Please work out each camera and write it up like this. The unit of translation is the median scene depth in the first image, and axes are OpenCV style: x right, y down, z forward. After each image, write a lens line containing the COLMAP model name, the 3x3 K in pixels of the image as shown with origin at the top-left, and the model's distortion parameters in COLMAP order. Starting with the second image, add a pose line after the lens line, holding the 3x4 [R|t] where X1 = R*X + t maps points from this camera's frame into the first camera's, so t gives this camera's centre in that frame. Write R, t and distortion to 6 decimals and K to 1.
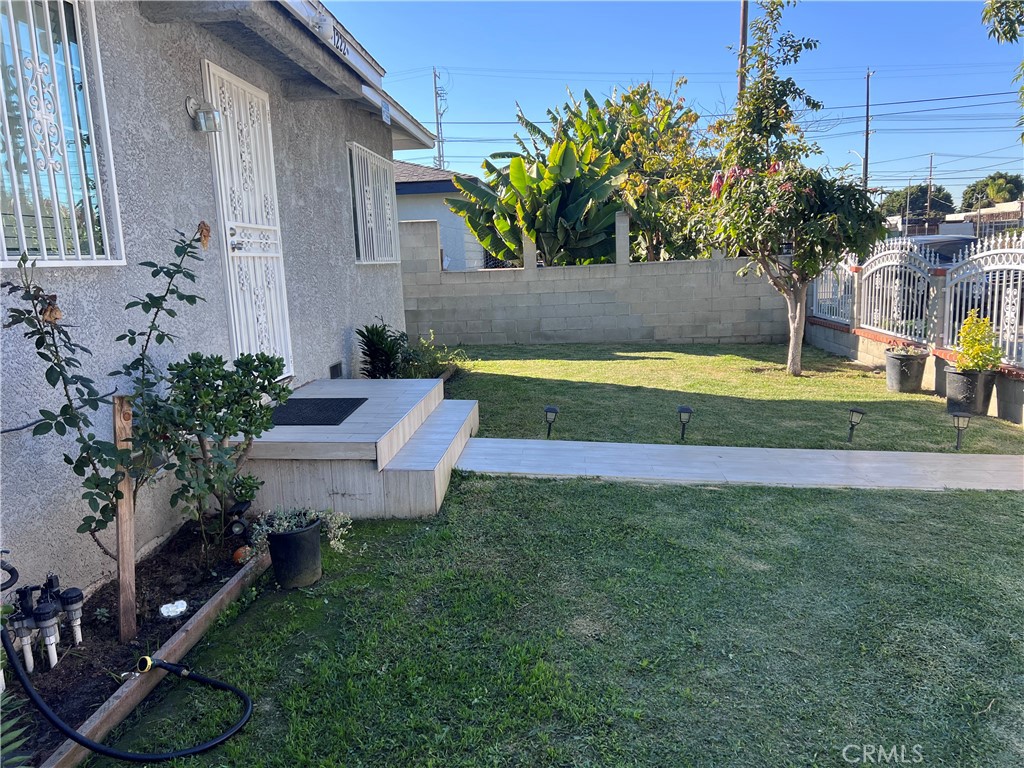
lens RADIAL K [[772.2, 0, 515.0], [0, 772.2, 385.3], [0, 0, 1]] dist [0.056978, -0.058131]
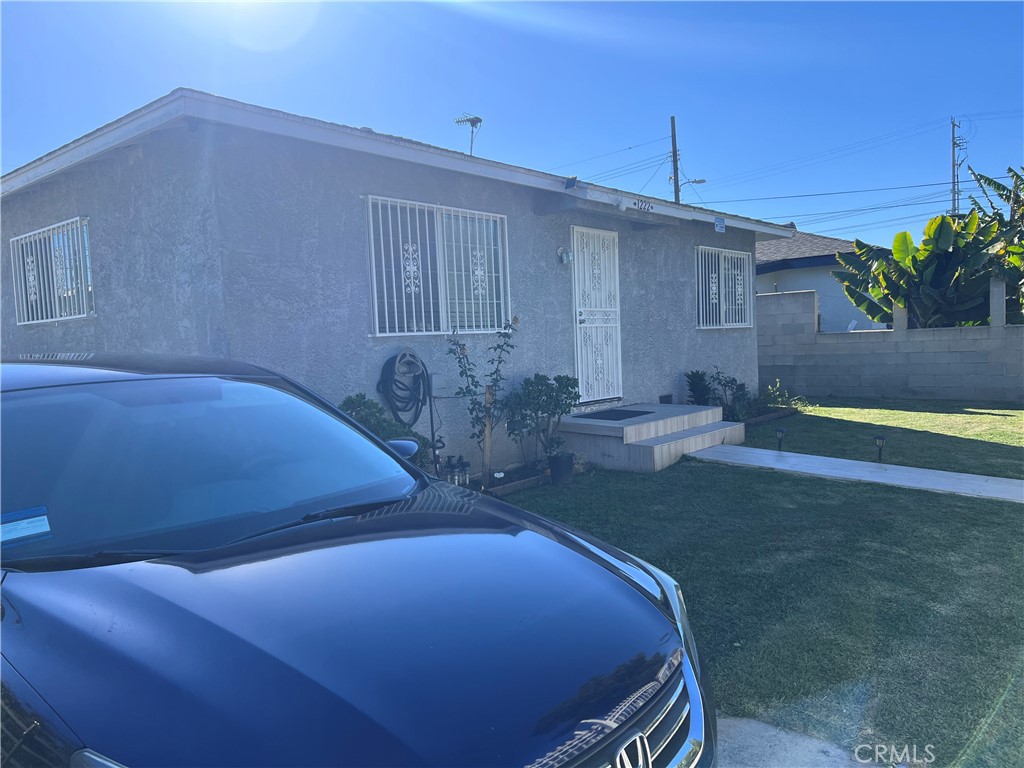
lens RADIAL K [[772.2, 0, 514.0], [0, 772.2, 388.0], [0, 0, 1]] dist [0.056978, -0.058131]
pose [[0.803472, 0.043108, -0.593780, 0.518311], [-0.086955, 0.995177, -0.045413, 0.064672], [0.588959, 0.088120, 0.803345, -0.469142]]
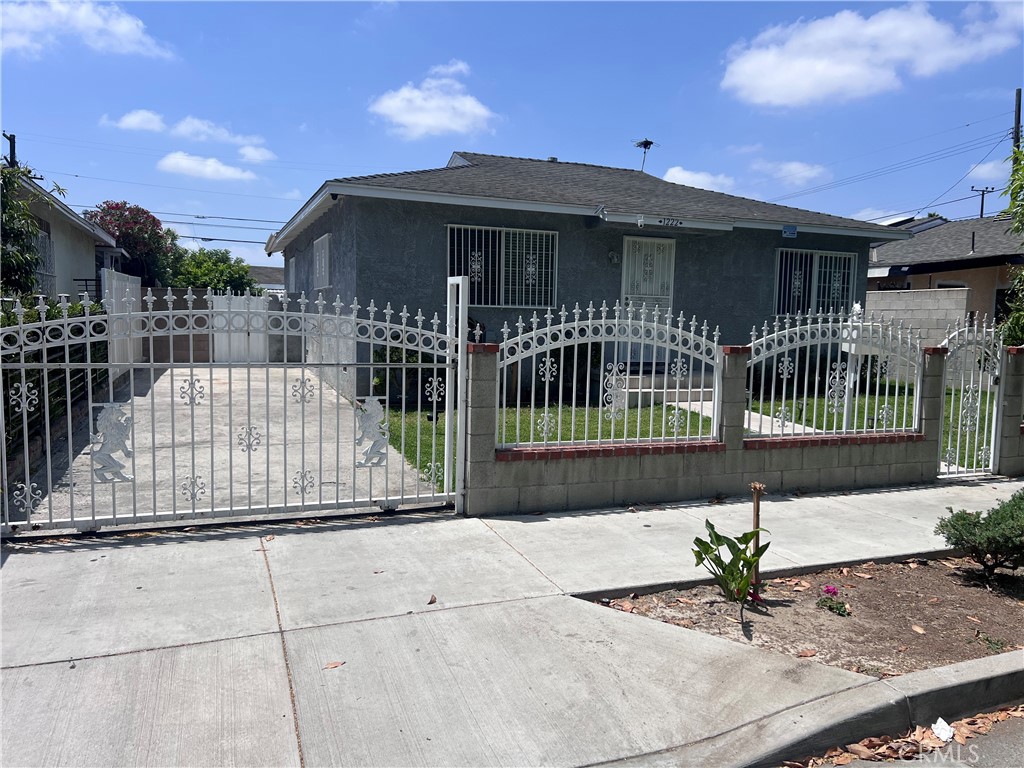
lens RADIAL K [[772.2, 0, 512.7], [0, 772.2, 384.1], [0, 0, 1]] dist [0.056978, -0.058131]
pose [[0.420669, 0.123722, -0.898739, 1.558225], [-0.184738, 0.981583, 0.048656, 0.023255], [0.888206, 0.145563, 0.435777, -0.357313]]
